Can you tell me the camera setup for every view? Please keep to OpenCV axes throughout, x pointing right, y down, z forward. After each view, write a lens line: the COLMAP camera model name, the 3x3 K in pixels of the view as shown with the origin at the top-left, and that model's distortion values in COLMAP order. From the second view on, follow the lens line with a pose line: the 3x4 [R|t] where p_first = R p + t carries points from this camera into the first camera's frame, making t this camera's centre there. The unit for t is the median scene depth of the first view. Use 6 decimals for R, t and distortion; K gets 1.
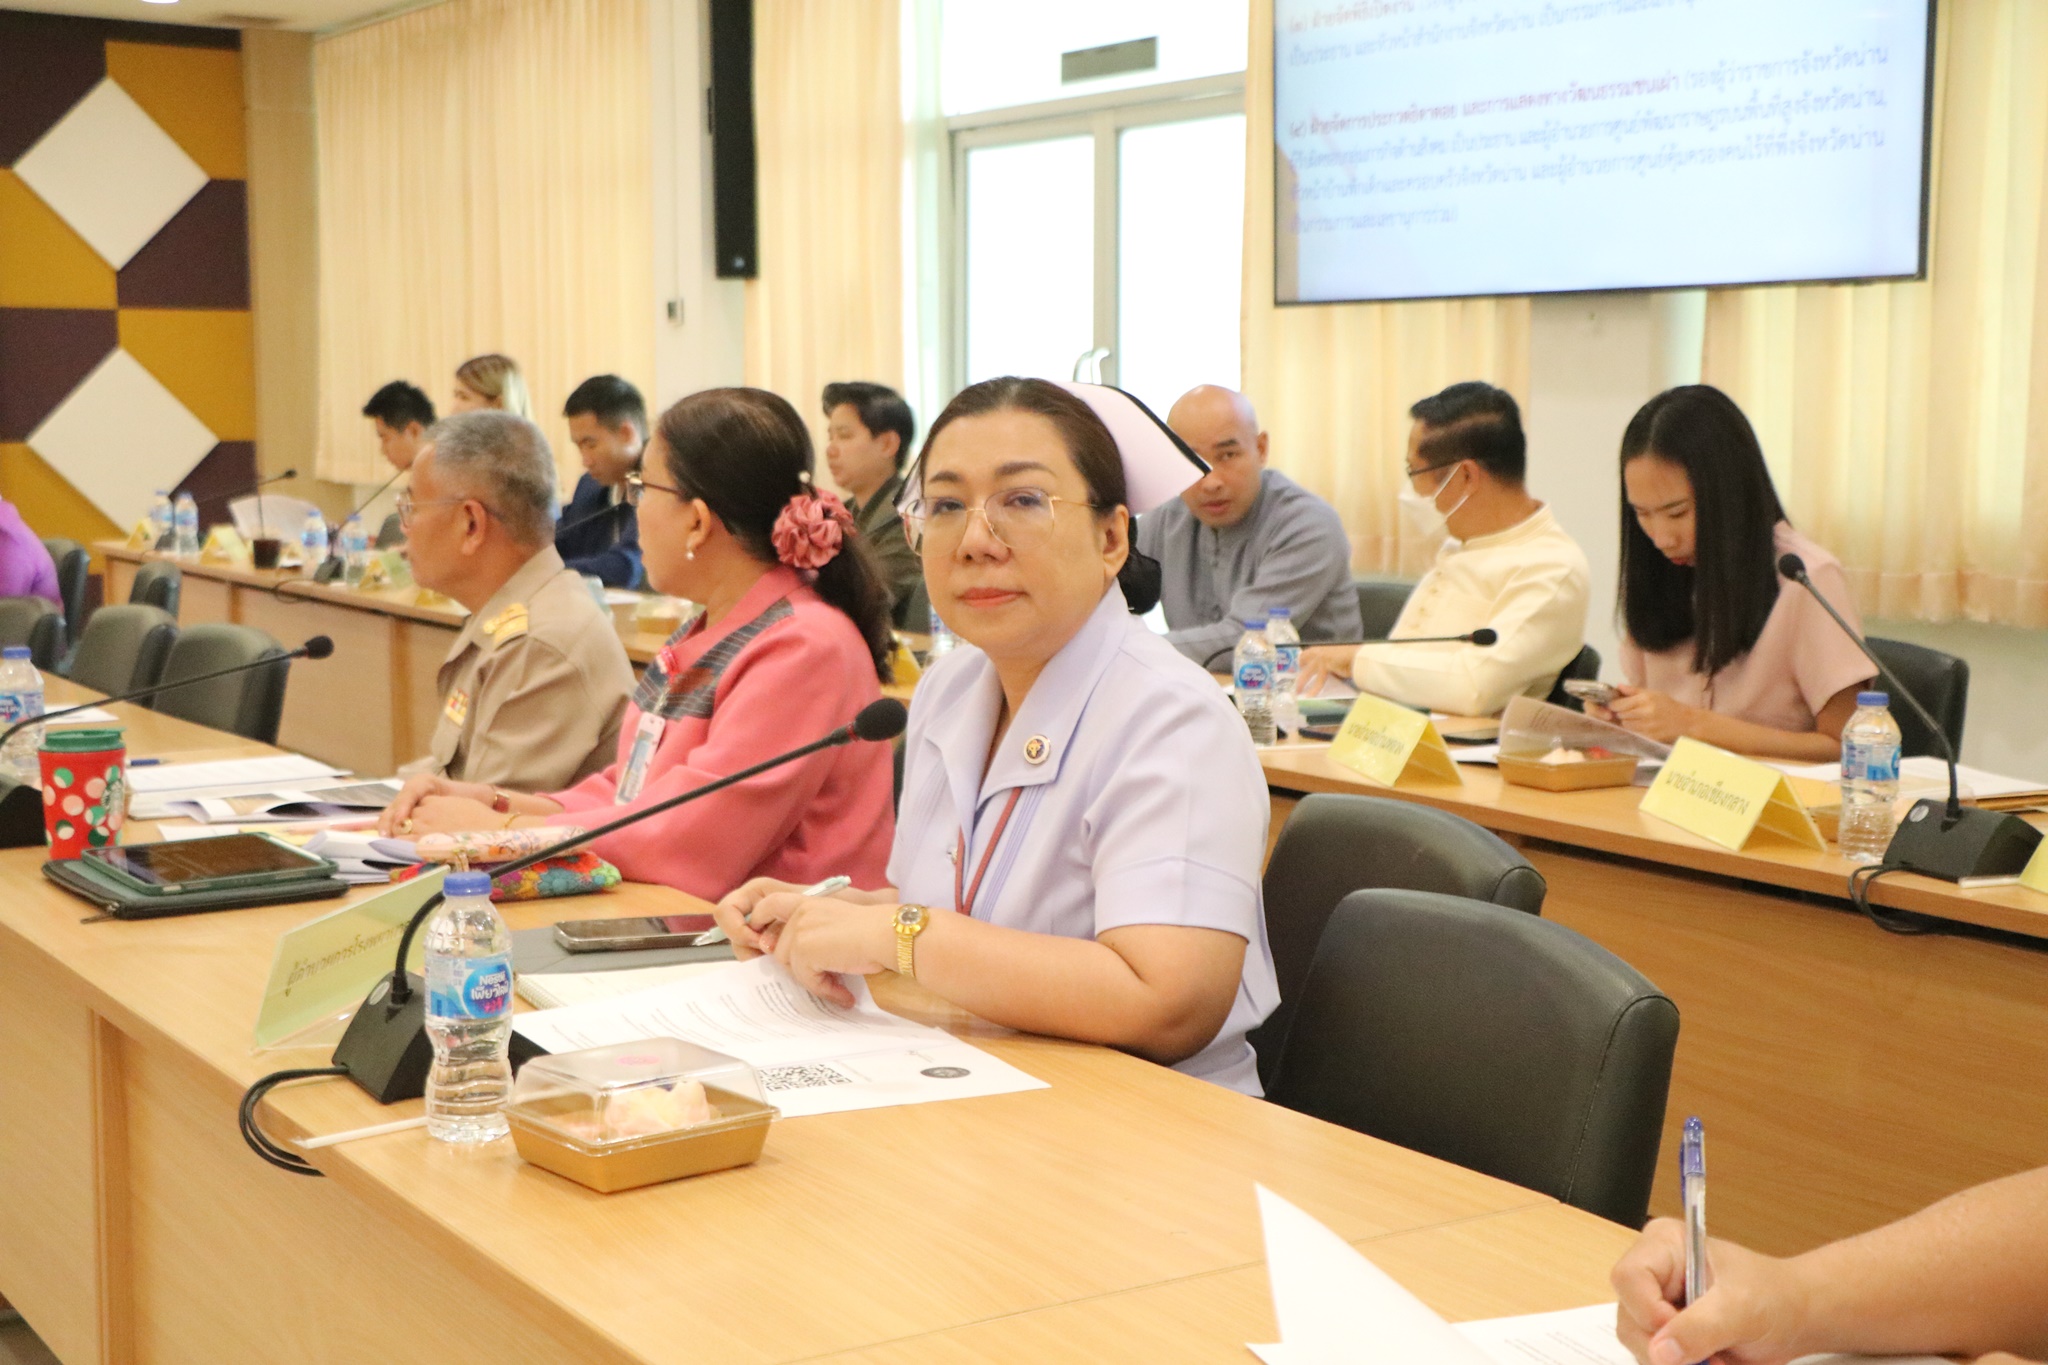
lens RADIAL K [[3026.6, 0, 1007.5], [0, 3026.6, 679.5], [0, 0, 1]] dist [0.159010, 0.000000]
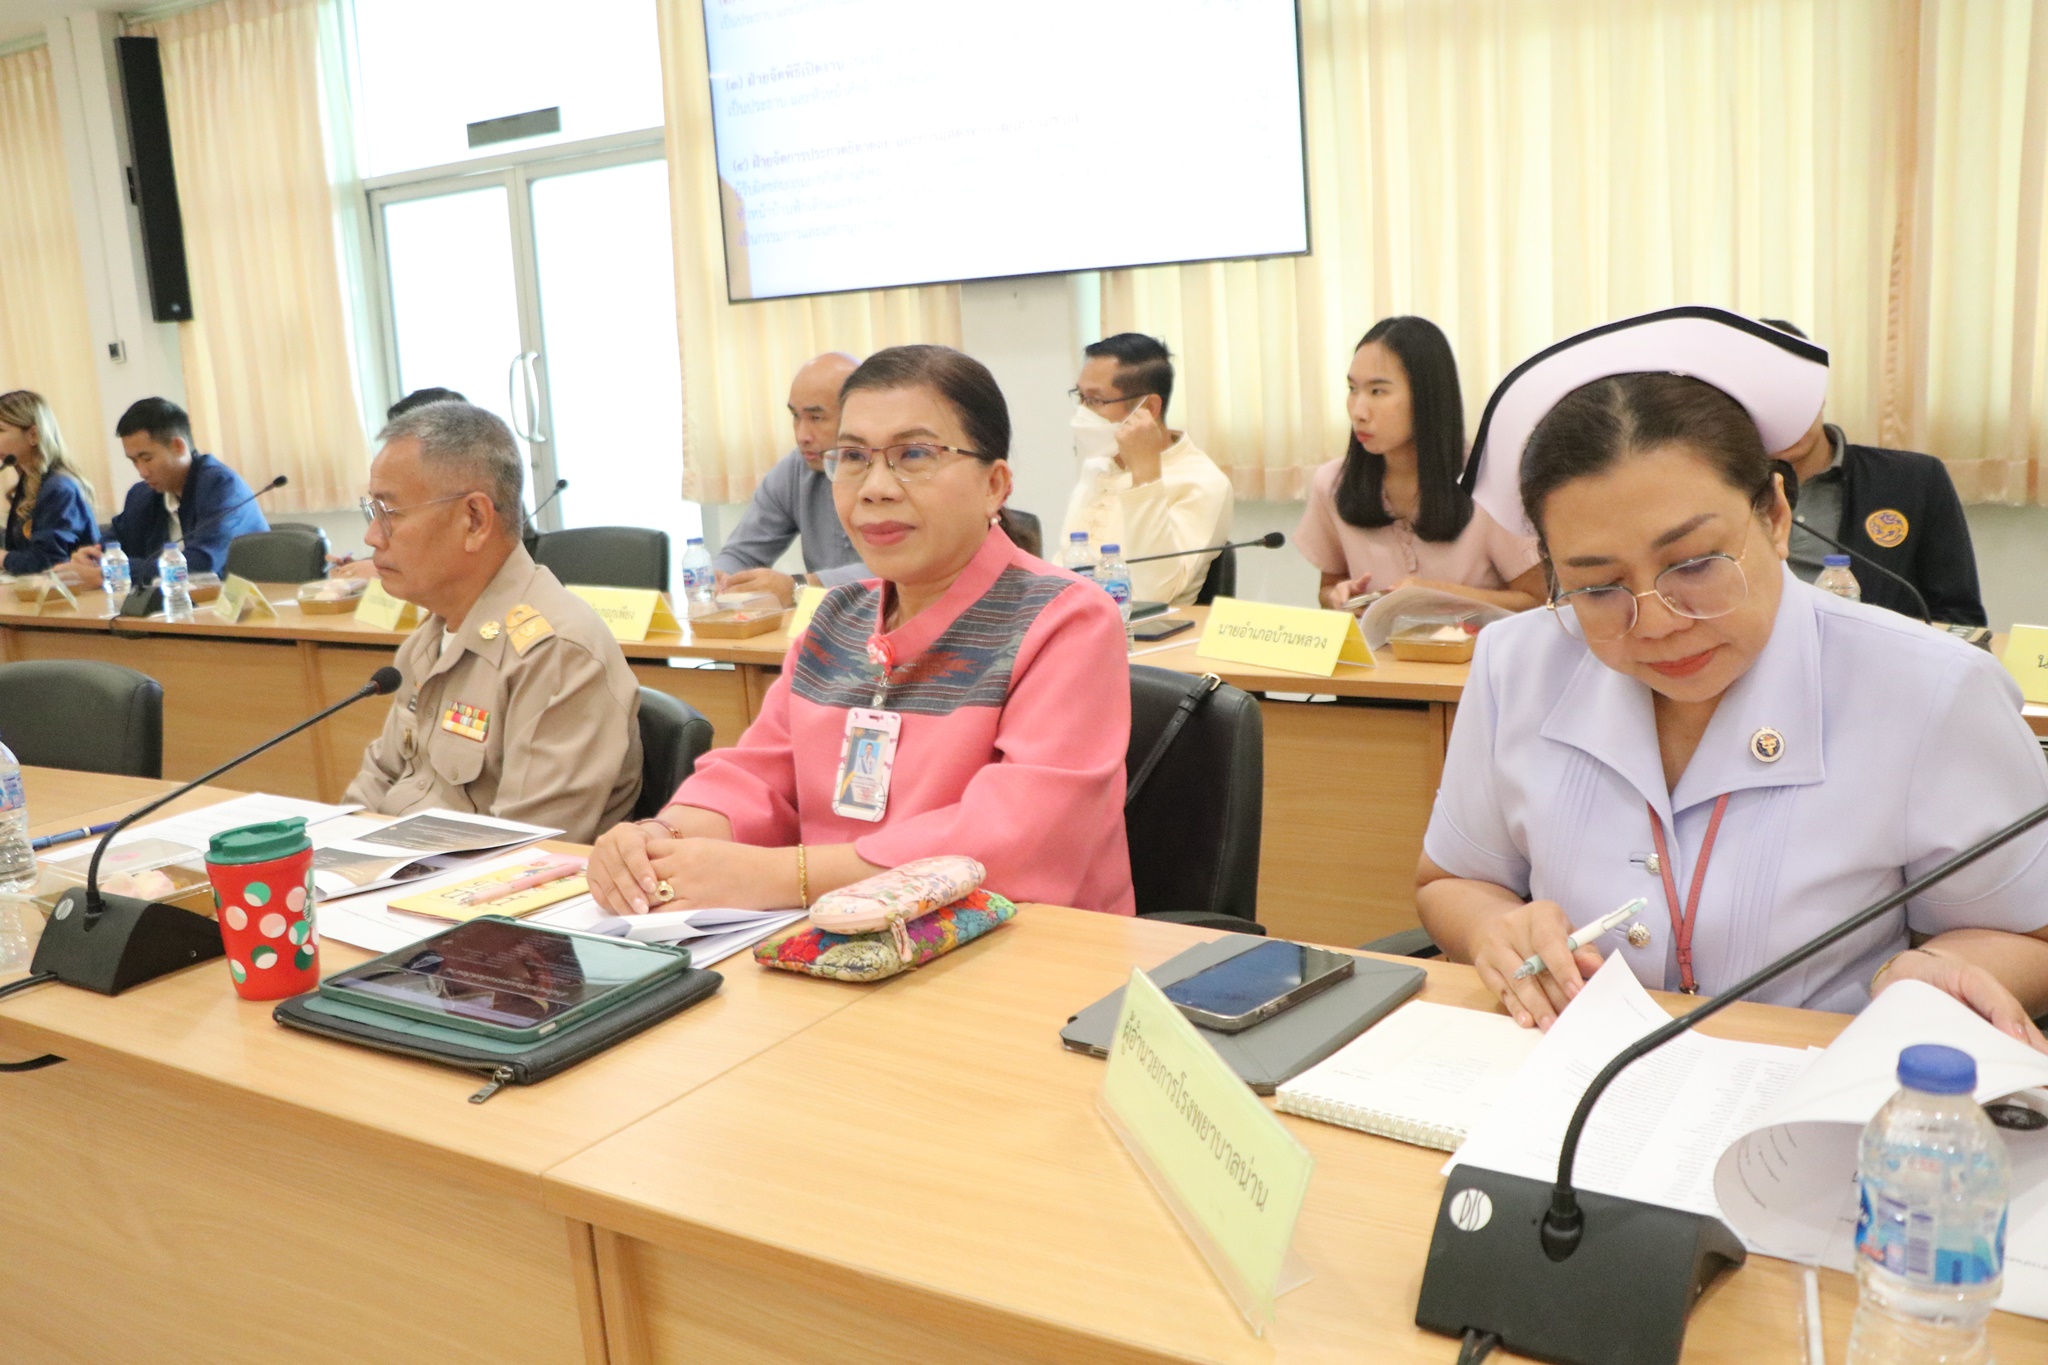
lens RADIAL K [[1865.1, 0, 1018.8], [0, 1865.1, 683.7], [0, 0, 1]] dist [-0.017897, 0.000000]
pose [[0.904263, -0.133822, 0.405462, -0.146044], [0.107777, 0.990404, 0.086515, -0.018875], [-0.413149, -0.034533, 0.910008, 0.226816]]
